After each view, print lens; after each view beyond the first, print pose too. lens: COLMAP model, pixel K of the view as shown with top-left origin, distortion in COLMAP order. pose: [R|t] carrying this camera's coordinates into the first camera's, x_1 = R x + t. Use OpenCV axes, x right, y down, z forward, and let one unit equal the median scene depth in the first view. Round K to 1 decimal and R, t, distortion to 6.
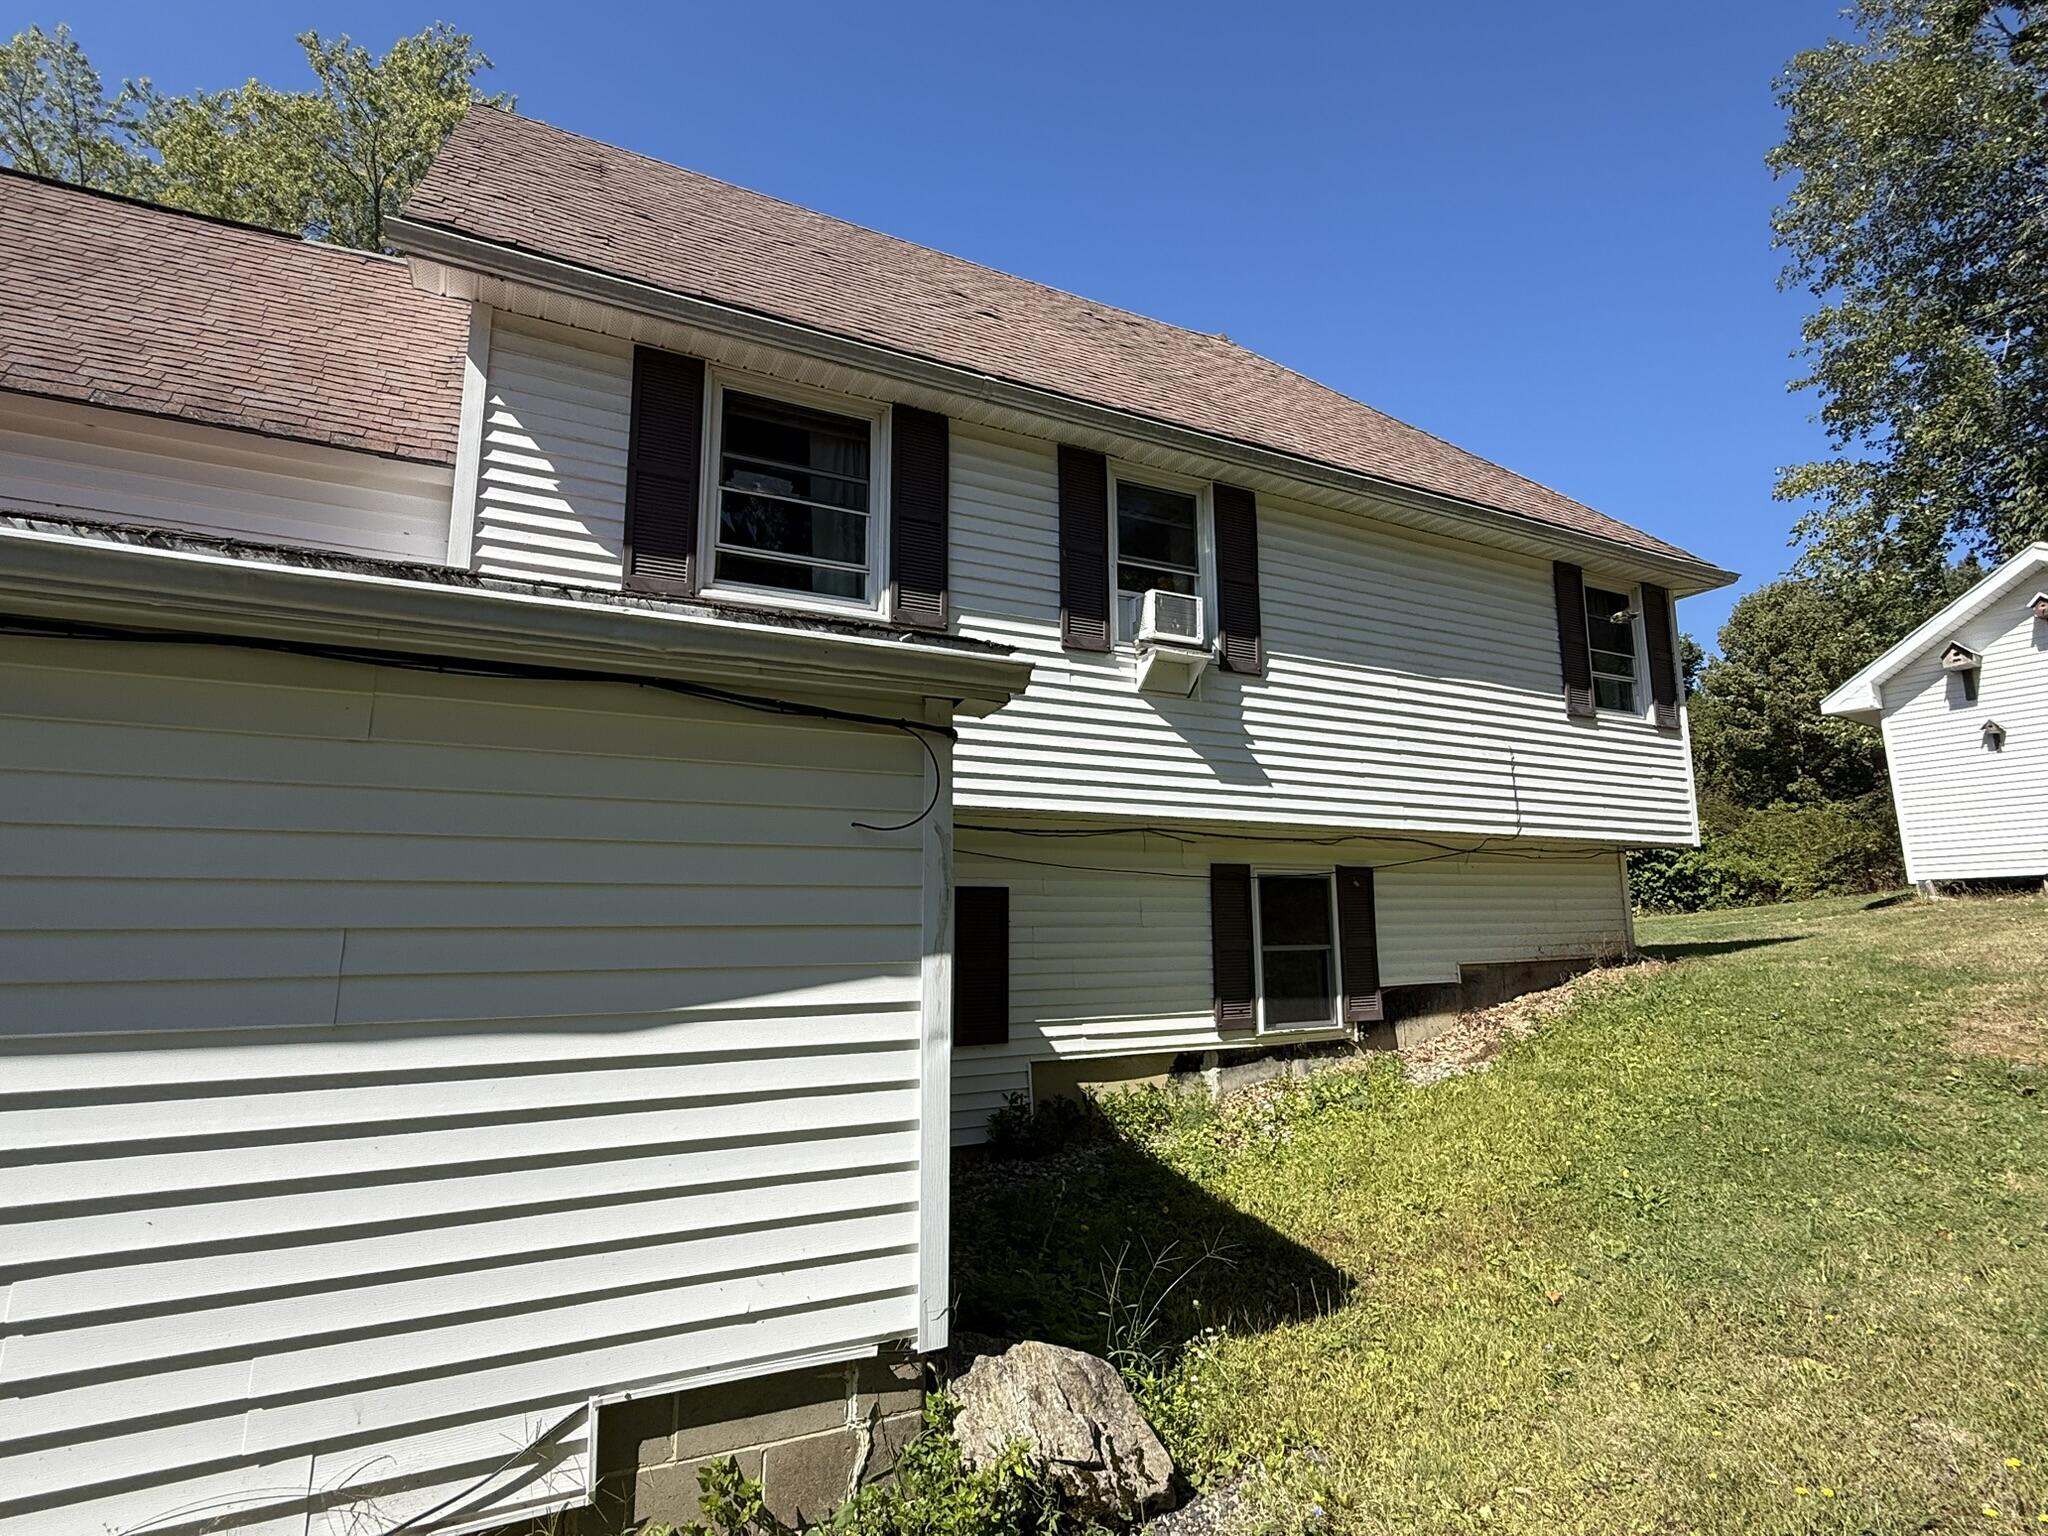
lens RADIAL K [[1082.0, 0, 1023.3], [0, 1082.0, 752.8], [0, 0, 1]] dist [-0.002147, 0.000278]
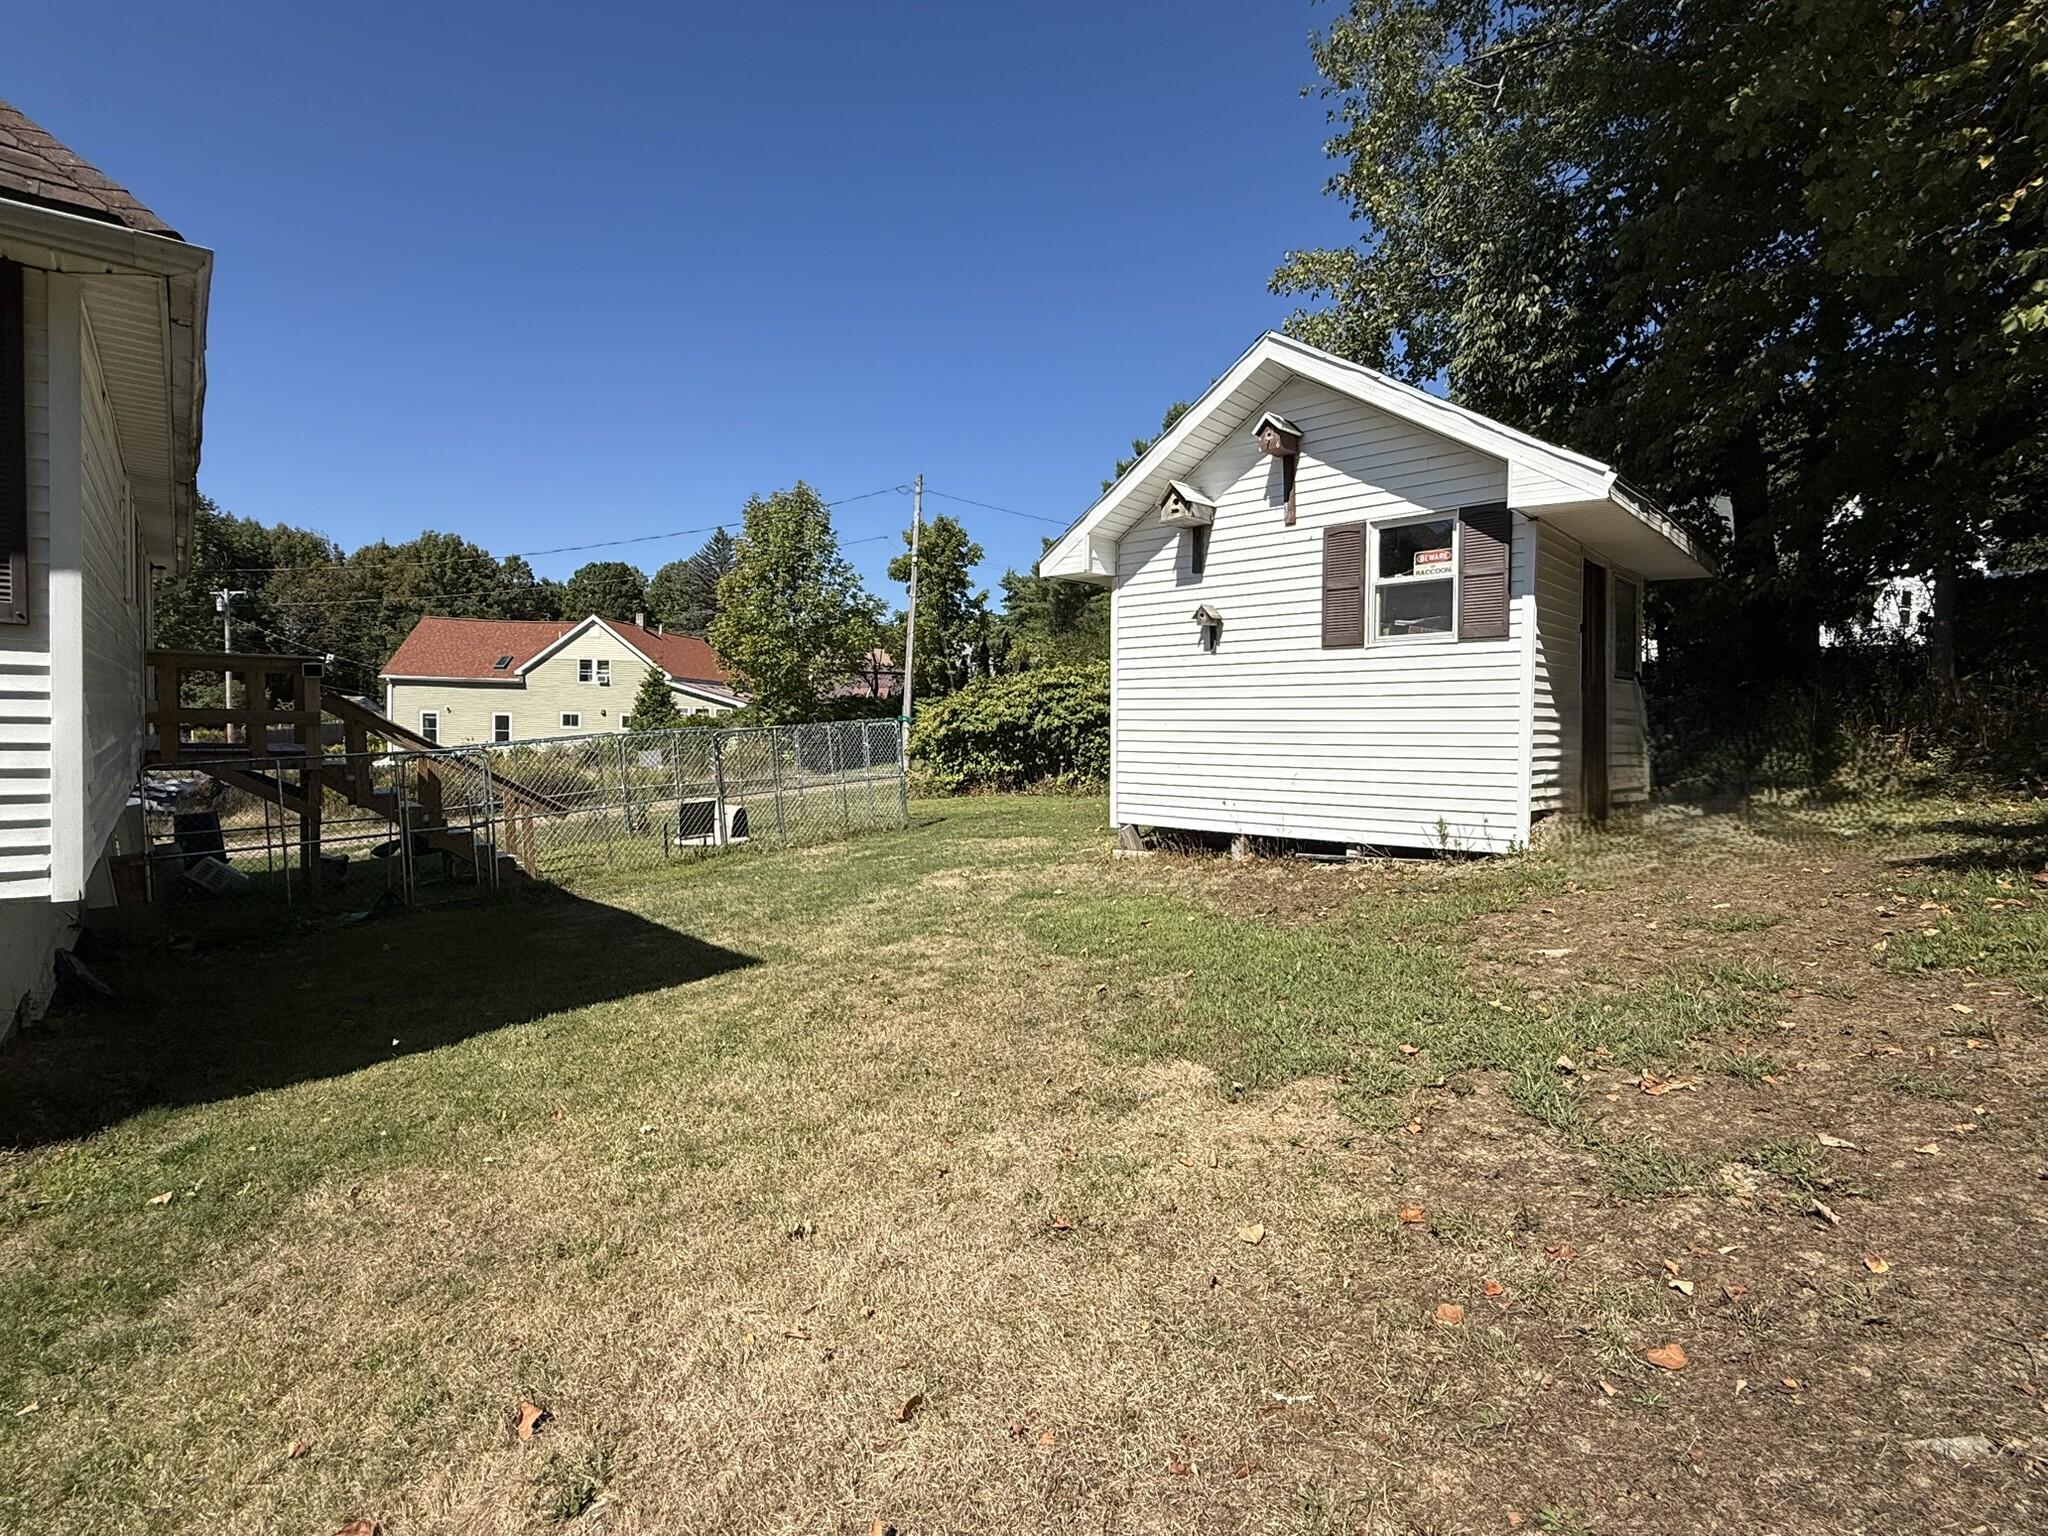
lens RADIAL K [[1082.0, 0, 1023.3], [0, 1082.0, 752.8], [0, 0, 1]] dist [-0.002147, 0.000278]
pose [[0.976915, 0.027027, 0.211910, 0.631996], [-0.066394, 0.981252, 0.180931, -0.053791], [-0.203047, -0.190824, 0.960395, 0.349903]]
